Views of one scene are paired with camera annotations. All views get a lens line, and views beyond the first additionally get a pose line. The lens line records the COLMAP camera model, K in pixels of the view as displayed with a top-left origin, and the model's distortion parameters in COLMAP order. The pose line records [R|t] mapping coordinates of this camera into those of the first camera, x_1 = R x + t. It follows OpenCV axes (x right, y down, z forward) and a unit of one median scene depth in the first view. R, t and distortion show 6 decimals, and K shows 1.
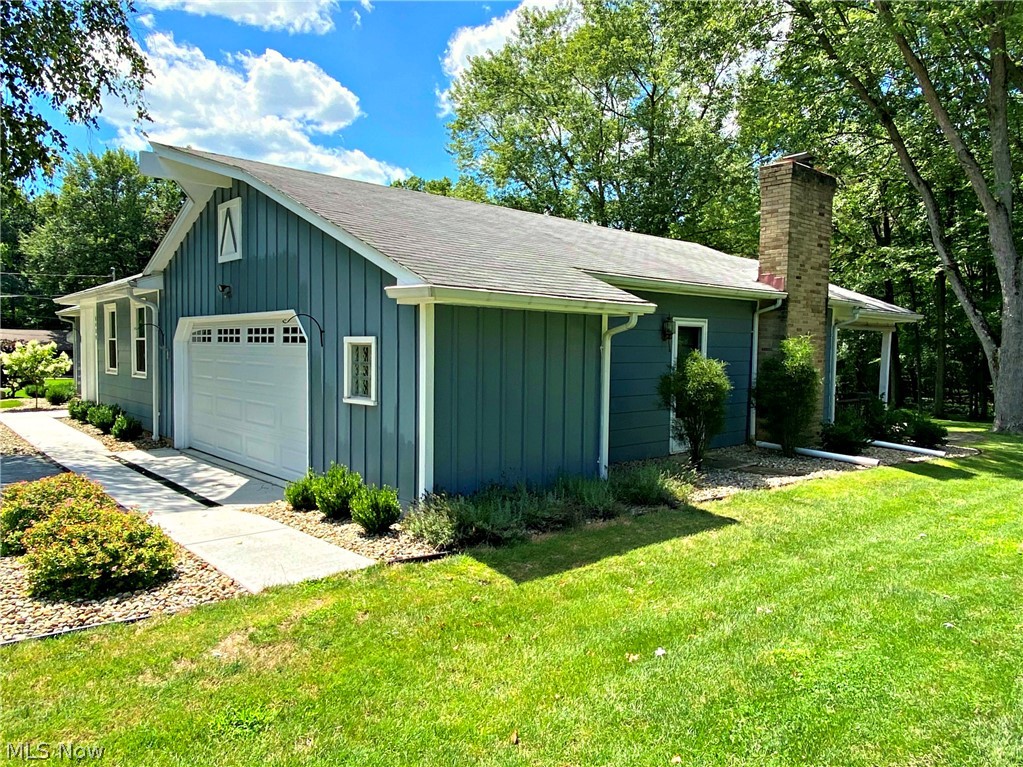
lens RADIAL K [[699.0, 0, 511.5], [0, 699.0, 383.5], [0, 0, 1]] dist [0.004211, 0.001645]
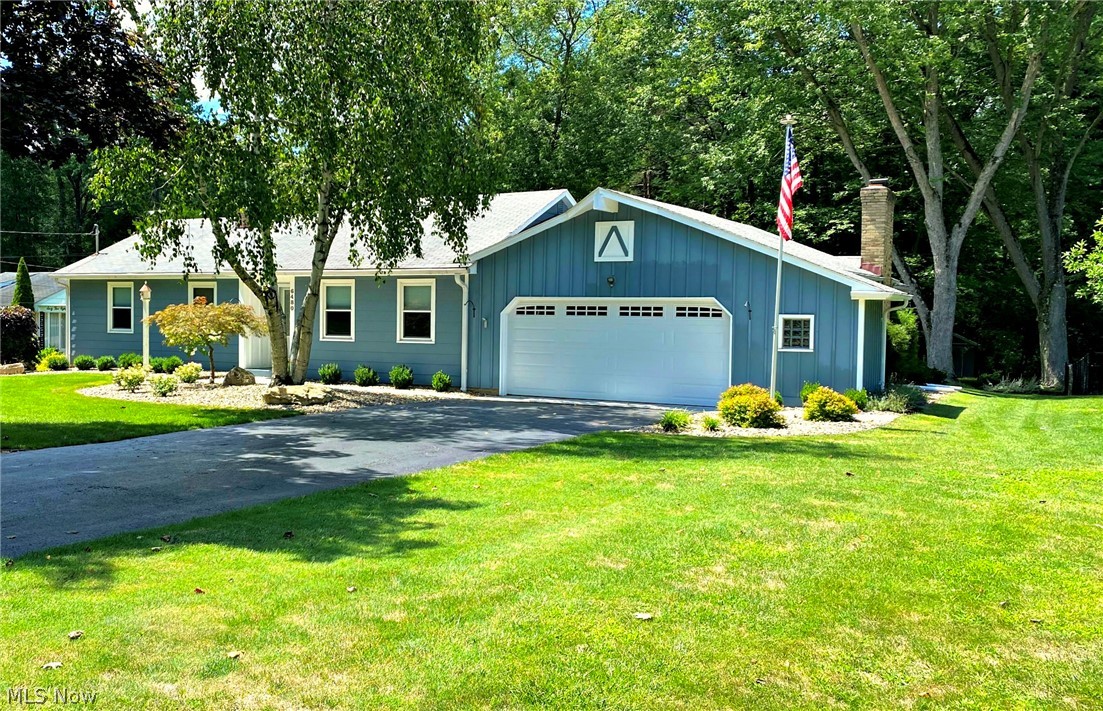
lens RADIAL K [[846.2, 0, 551.5], [0, 846.2, 355.5], [0, 0, 1]] dist [0.001261, 0.000112]
pose [[0.963232, -0.019313, 0.267976, -0.840049], [0.017903, 0.999810, 0.007706, 0.006835], [-0.268074, -0.002625, 0.963395, -0.572571]]
